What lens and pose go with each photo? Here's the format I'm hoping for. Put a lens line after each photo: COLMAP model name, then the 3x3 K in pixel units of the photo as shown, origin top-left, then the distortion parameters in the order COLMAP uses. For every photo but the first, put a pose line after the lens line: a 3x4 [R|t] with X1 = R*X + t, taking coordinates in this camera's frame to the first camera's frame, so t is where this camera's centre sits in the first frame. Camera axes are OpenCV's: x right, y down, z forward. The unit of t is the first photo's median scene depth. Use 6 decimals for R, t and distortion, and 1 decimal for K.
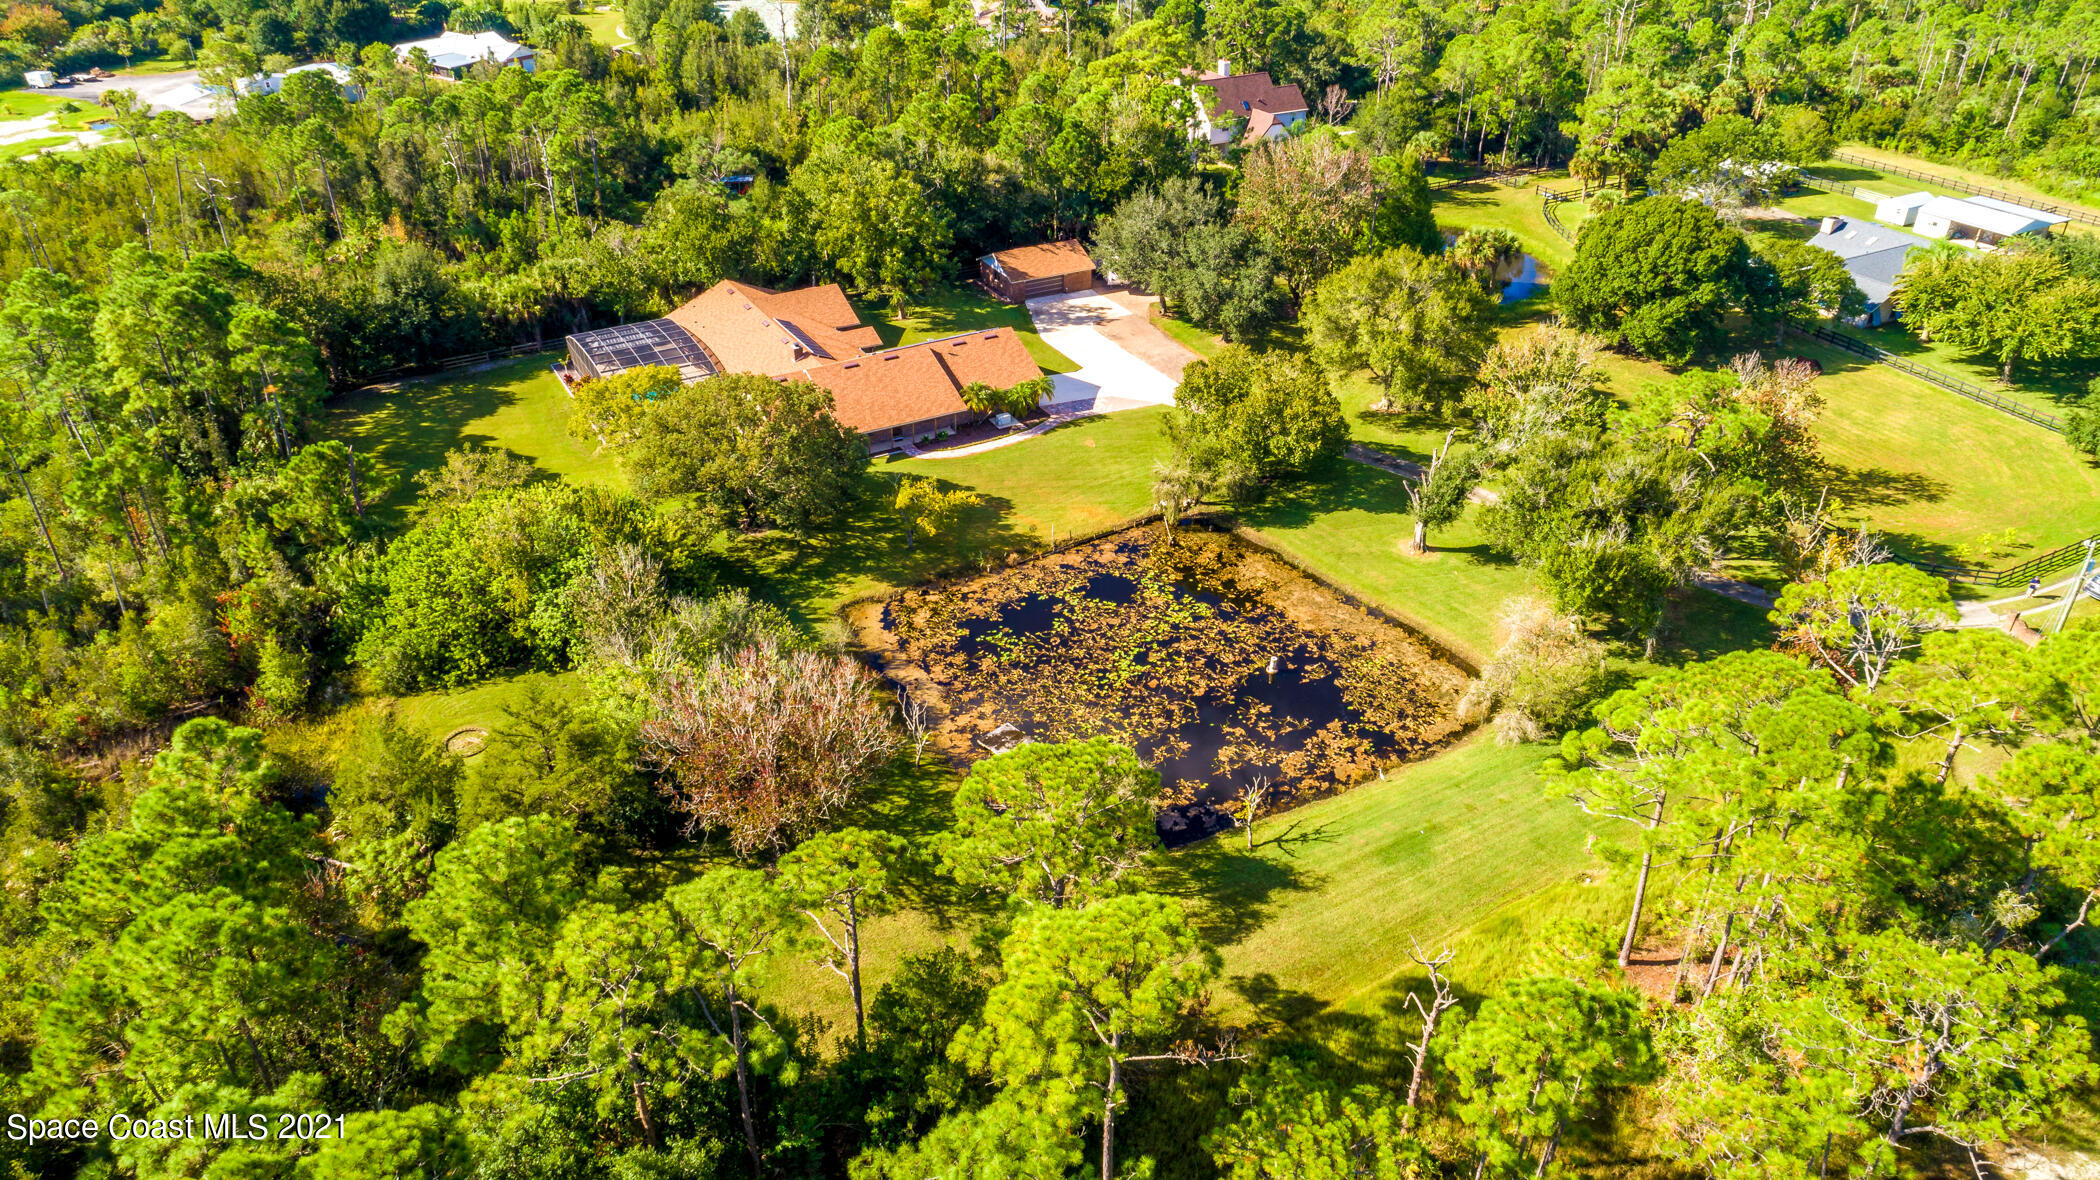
lens RADIAL K [[1409.9, 0, 1063.2], [0, 1409.9, 589.2], [0, 0, 1]] dist [-0.010961, 0.004225]
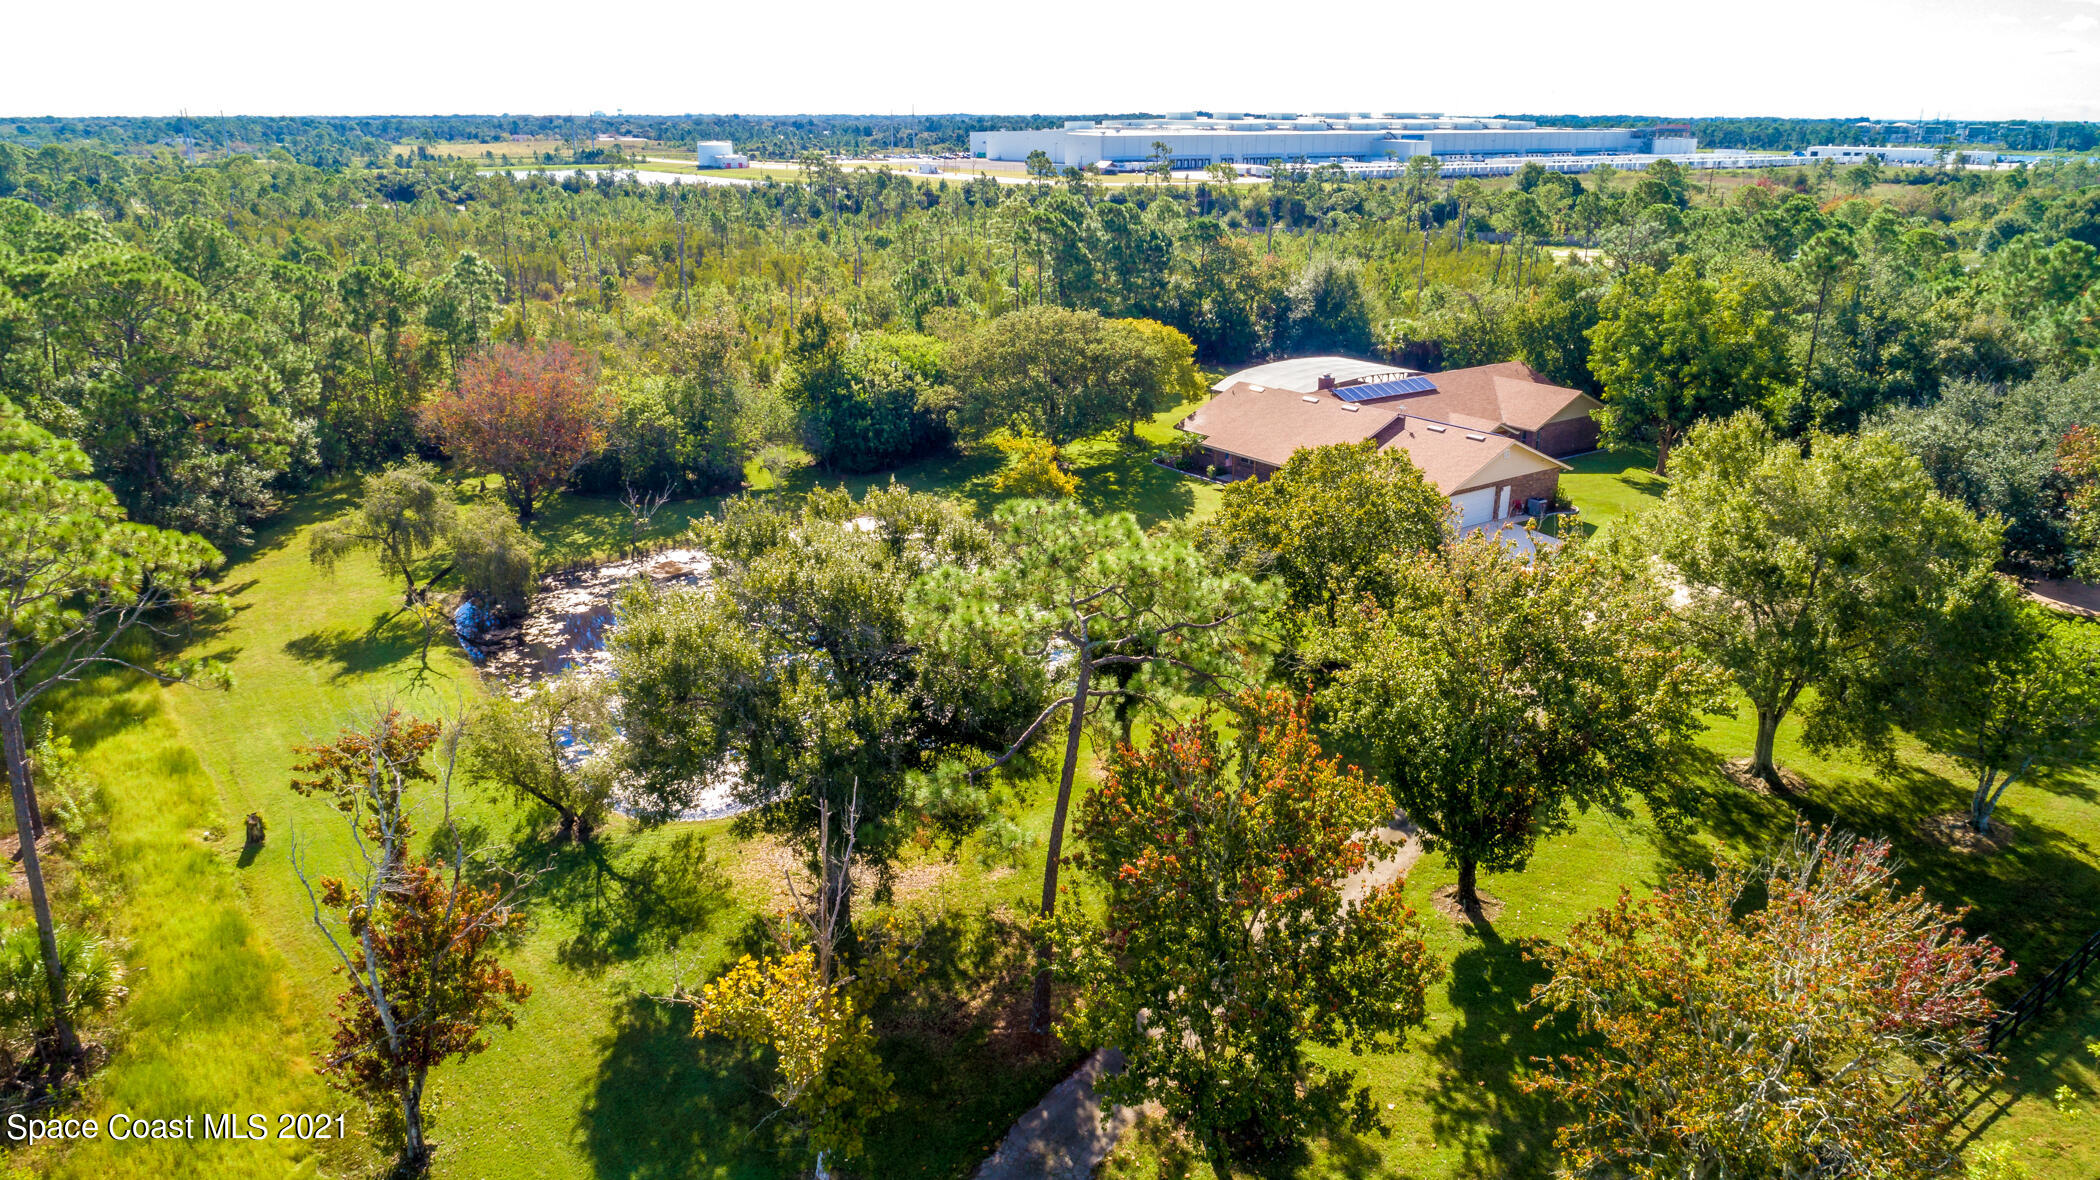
lens RADIAL K [[1409.9, 0, 1051.5], [0, 1409.9, 575.5], [0, 0, 1]] dist [-0.010961, 0.004225]
pose [[0.097333, 0.306578, -0.946856, 0.804229], [-0.515447, 0.829368, 0.215551, -0.210647], [0.851376, 0.467074, 0.238749, 0.870852]]
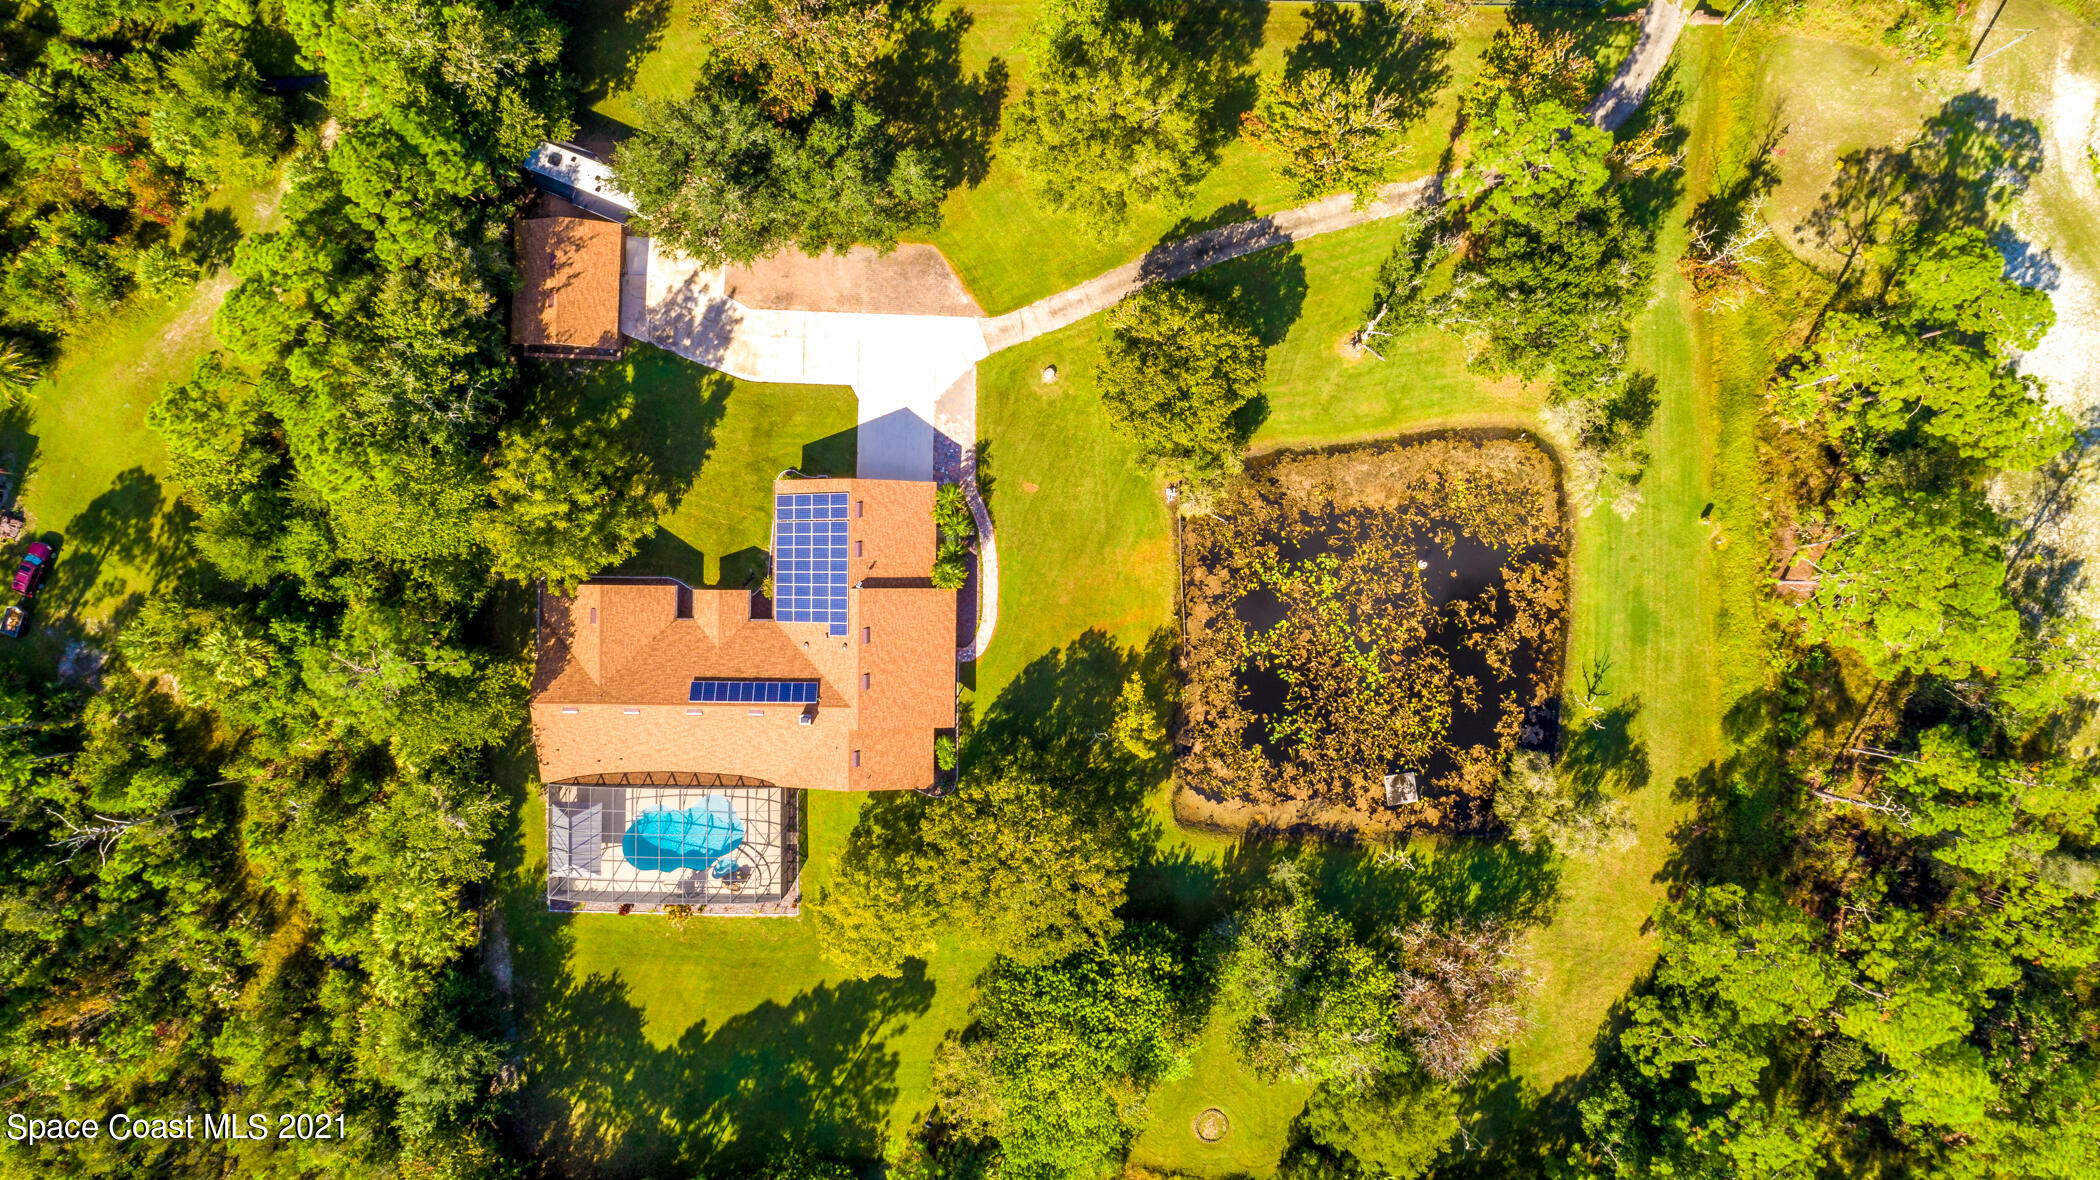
lens RADIAL K [[1409.9, 0, 1050.3], [0, 1409.9, 582.9], [0, 0, 1]] dist [-0.010961, 0.004225]
pose [[0.510659, -0.859609, -0.017322, -0.016483], [0.448217, 0.248967, 0.858555, -1.128343], [-0.733709, -0.446193, 0.512428, 0.555242]]
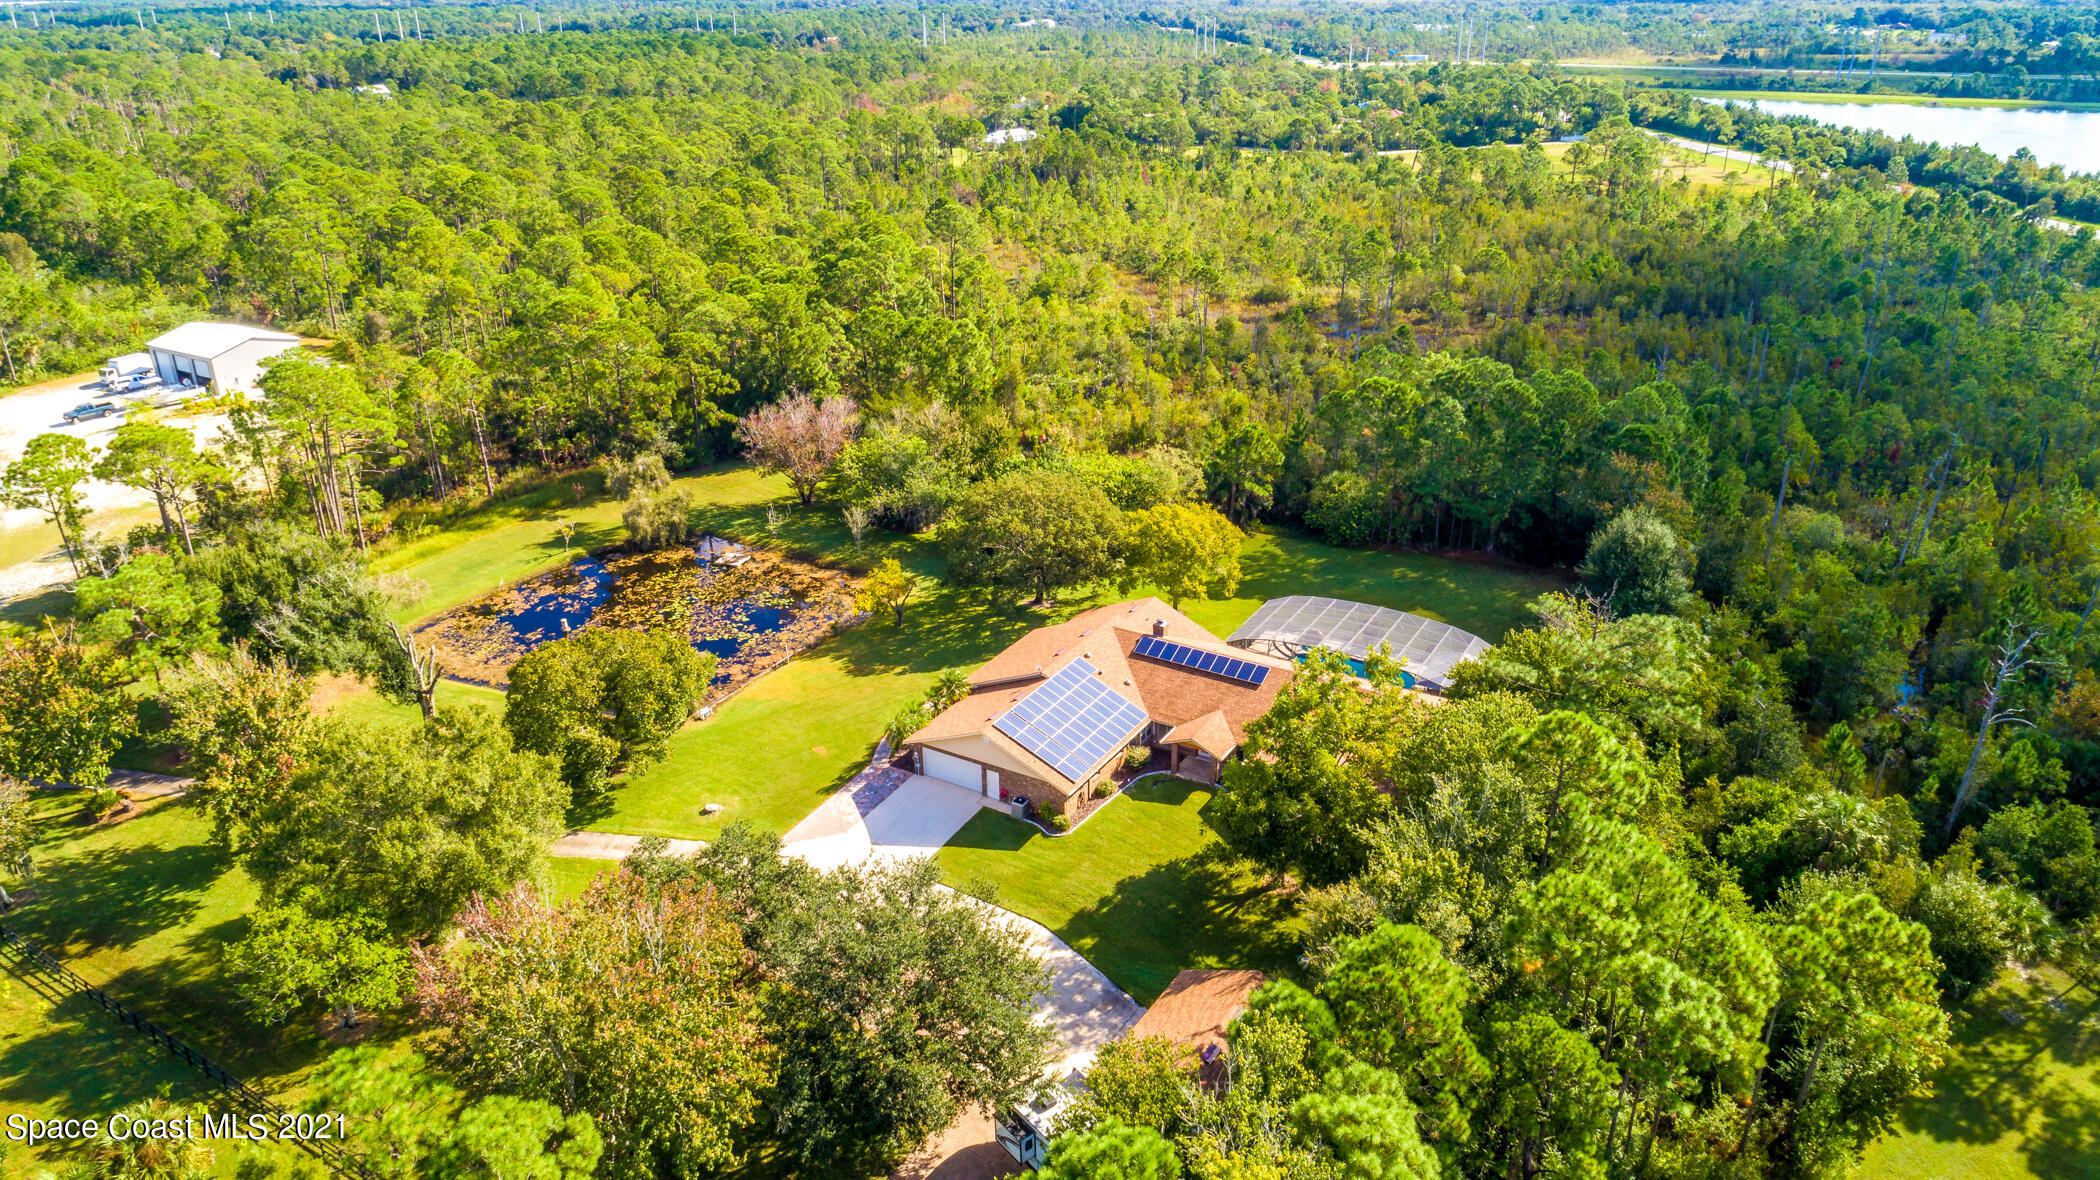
lens RADIAL K [[1409.9, 0, 1042.9], [0, 1409.9, 595.2], [0, 0, 1]] dist [-0.010961, 0.004225]
pose [[-0.880894, 0.195589, -0.431011, 0.300871], [-0.241182, 0.598046, 0.764311, -1.021133], [0.407256, 0.777229, -0.479643, 1.692140]]
